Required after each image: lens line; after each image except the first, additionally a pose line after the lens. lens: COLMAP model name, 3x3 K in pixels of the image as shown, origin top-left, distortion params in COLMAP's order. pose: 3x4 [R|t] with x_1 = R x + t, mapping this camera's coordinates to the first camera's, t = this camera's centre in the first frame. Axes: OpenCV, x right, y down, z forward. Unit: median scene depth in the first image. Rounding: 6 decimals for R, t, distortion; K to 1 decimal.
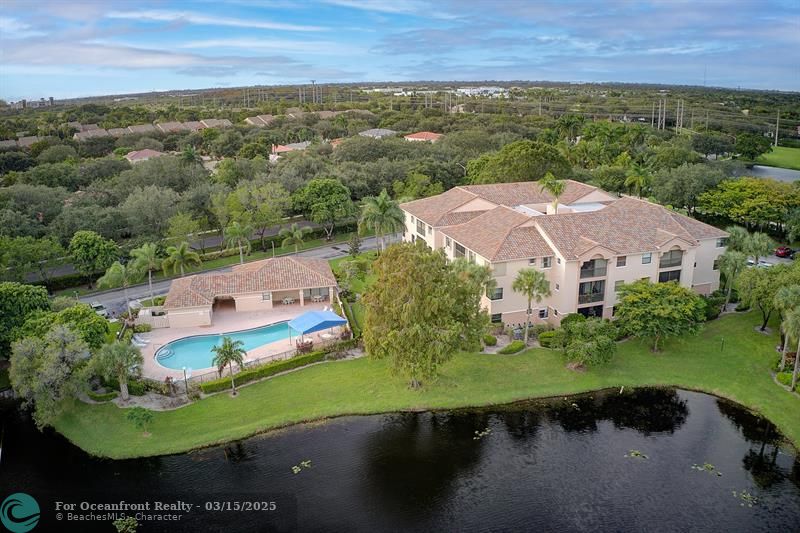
lens RADIAL K [[631.2, 0, 399.4], [0, 631.2, 263.9], [0, 0, 1]] dist [-0.187315, 0.015055]
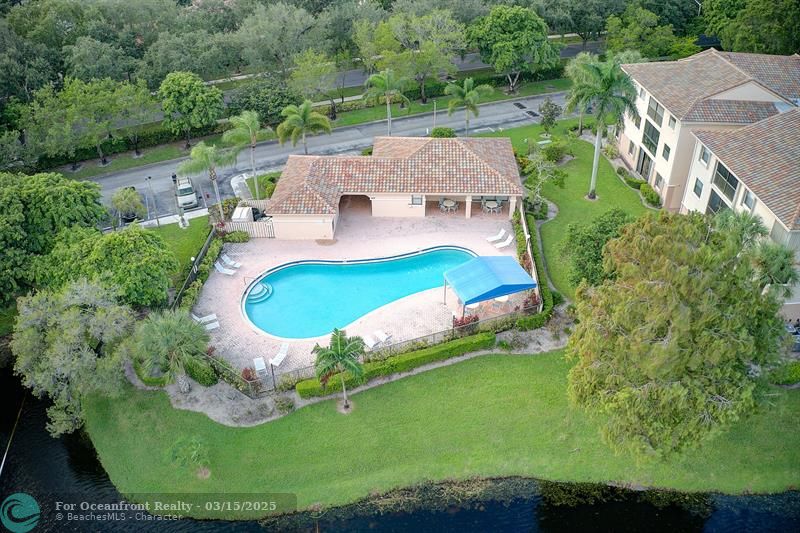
lens RADIAL K [[631.2, 0, 401.1], [0, 631.2, 266.2], [0, 0, 1]] dist [-0.187315, 0.015055]
pose [[0.964649, 0.151580, -0.215582, -0.072690], [-0.074166, 0.941116, 0.329850, -0.108371], [0.252886, -0.302200, 0.919088, 0.353424]]
